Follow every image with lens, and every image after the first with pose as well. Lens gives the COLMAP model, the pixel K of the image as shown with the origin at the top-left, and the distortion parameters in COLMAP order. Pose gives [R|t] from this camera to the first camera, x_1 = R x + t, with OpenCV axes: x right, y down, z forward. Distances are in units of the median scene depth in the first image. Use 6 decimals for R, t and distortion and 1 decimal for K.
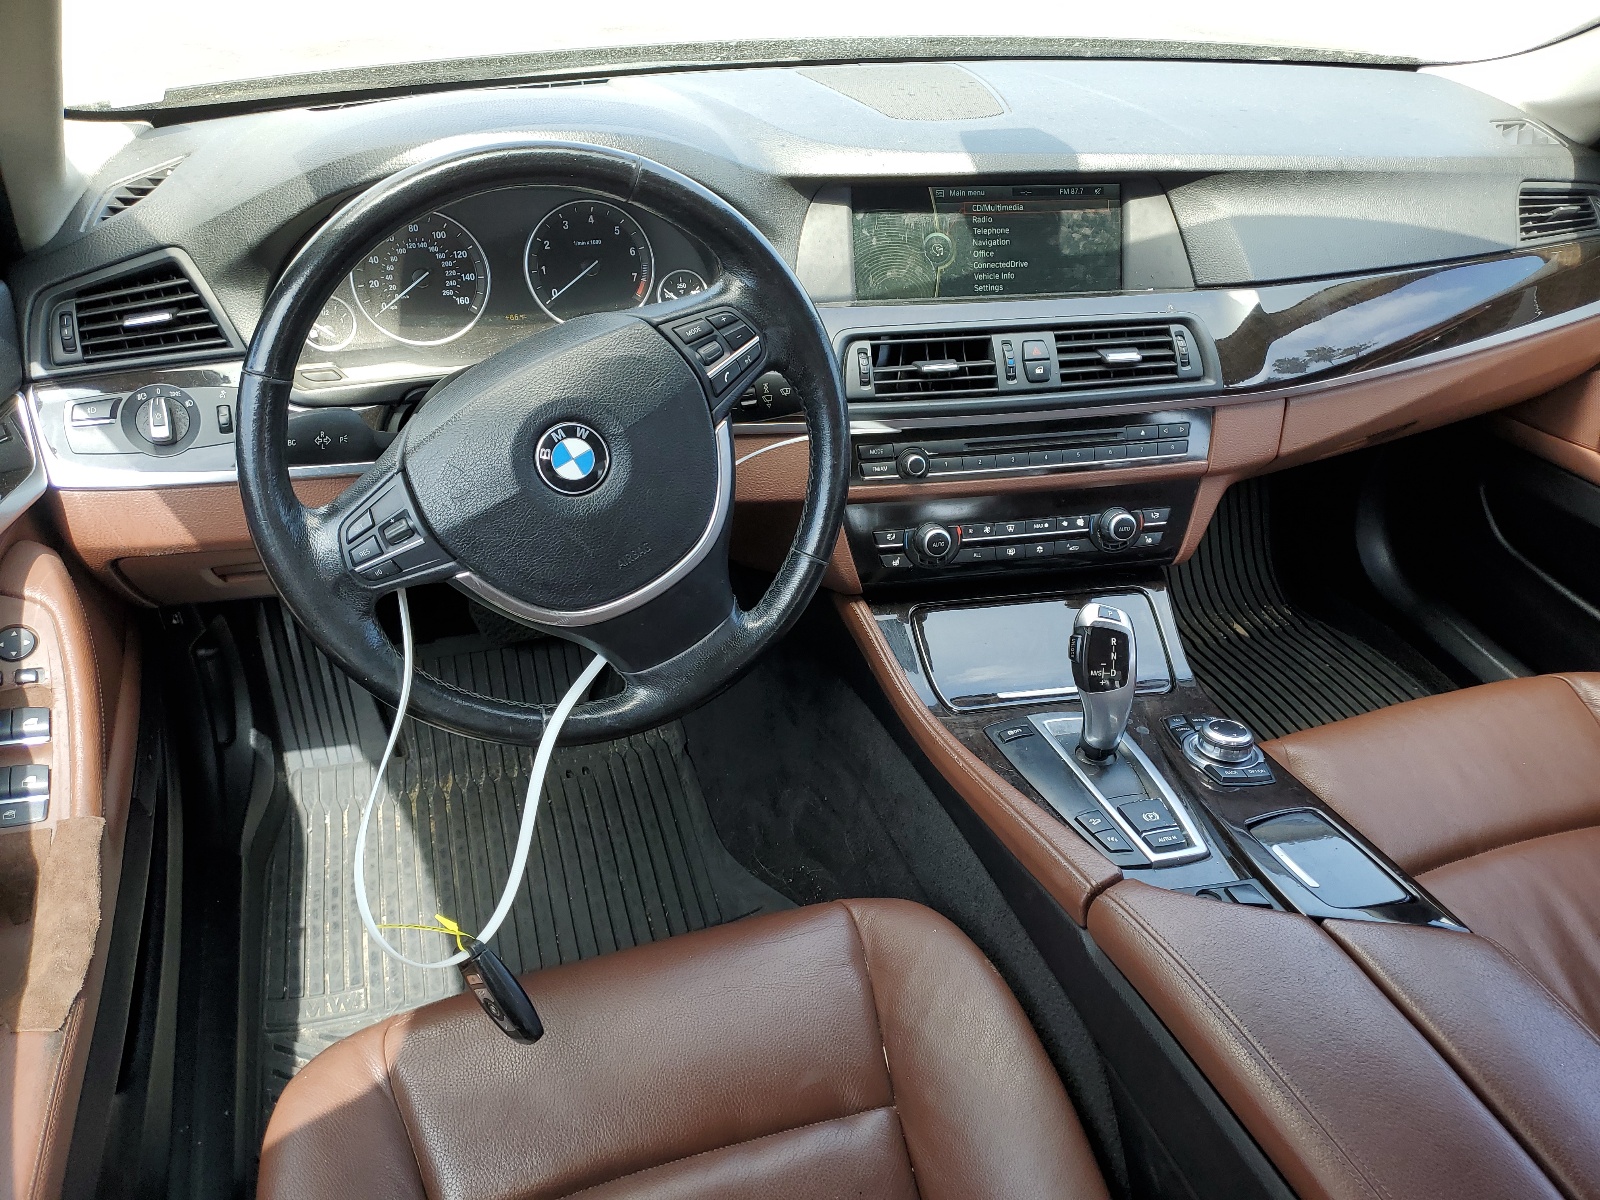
lens RADIAL K [[1202.6, 0, 792.4], [0, 1202.6, 605.0], [0, 0, 1]] dist [-0.011636, -0.003833]
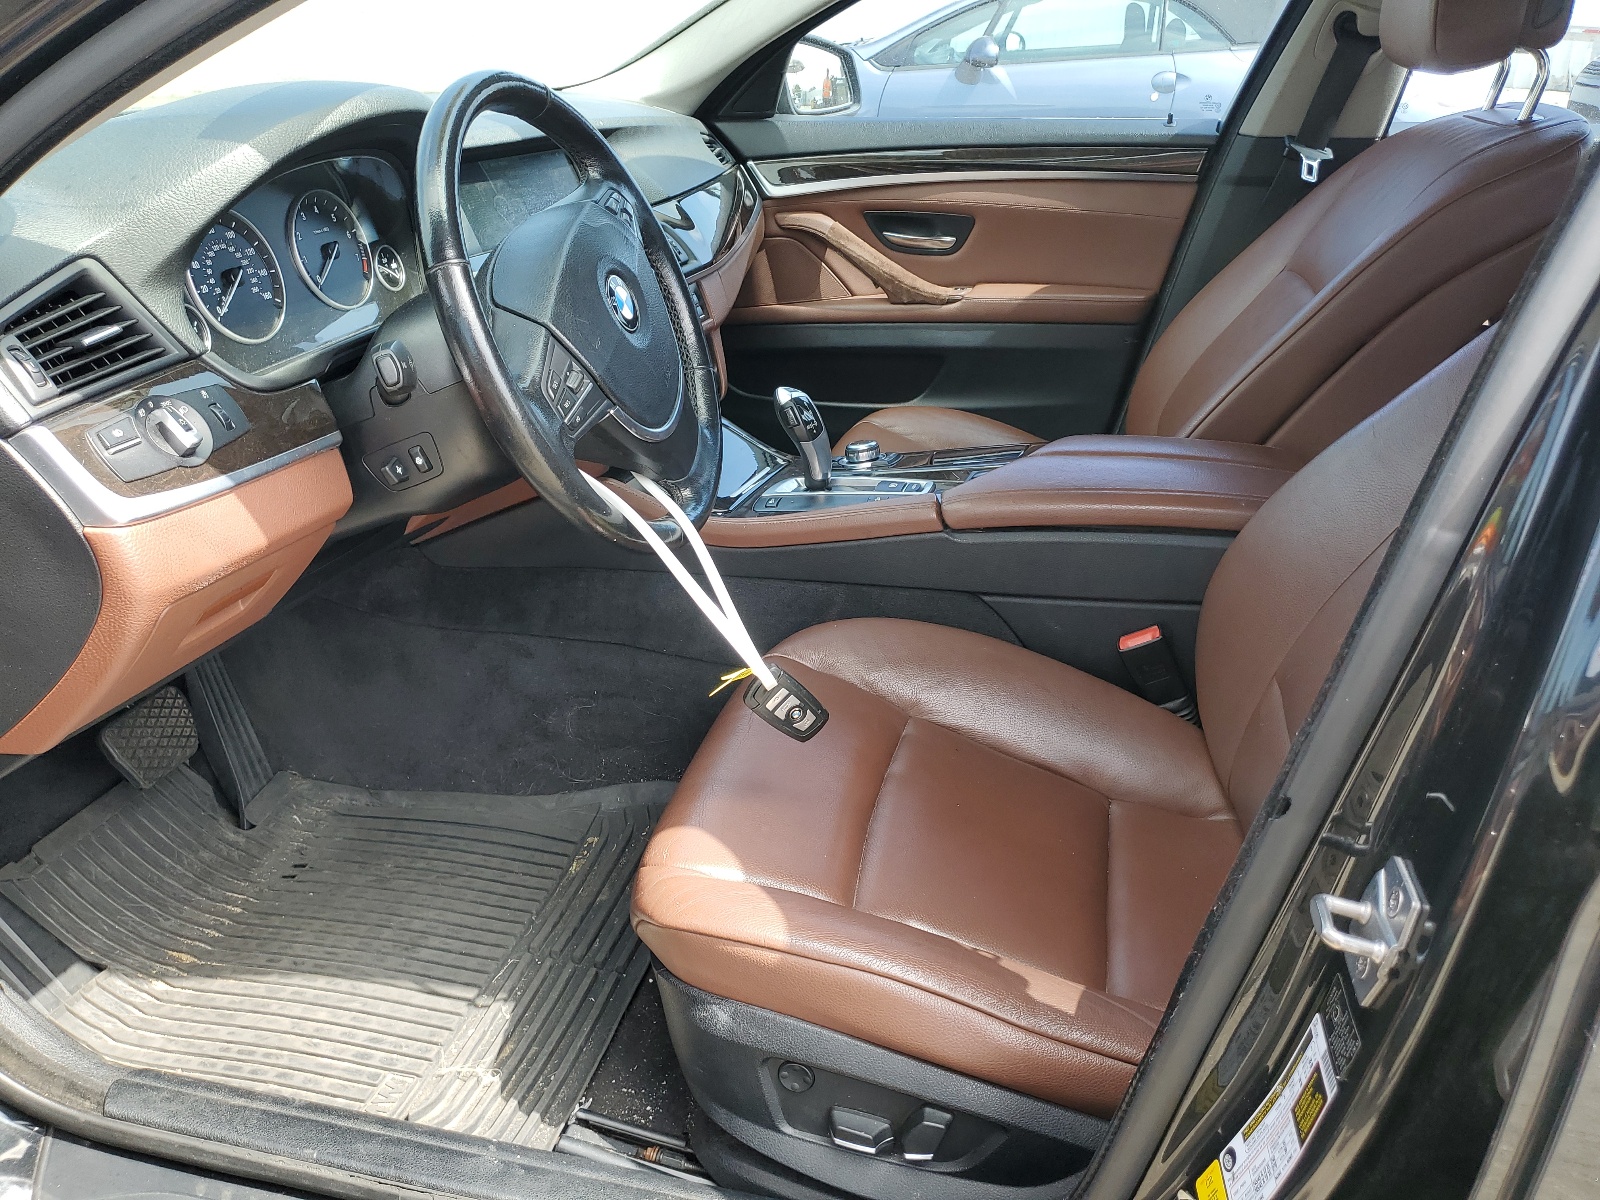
lens RADIAL K [[1202.6, 0, 803.6], [0, 1202.6, 599.0], [0, 0, 1]] dist [-0.011636, -0.003833]
pose [[0.518110, -0.382861, 0.764839, -0.925199], [0.477288, 0.871463, 0.112914, 0.073980], [-0.709759, 0.306547, 0.634248, 0.111437]]
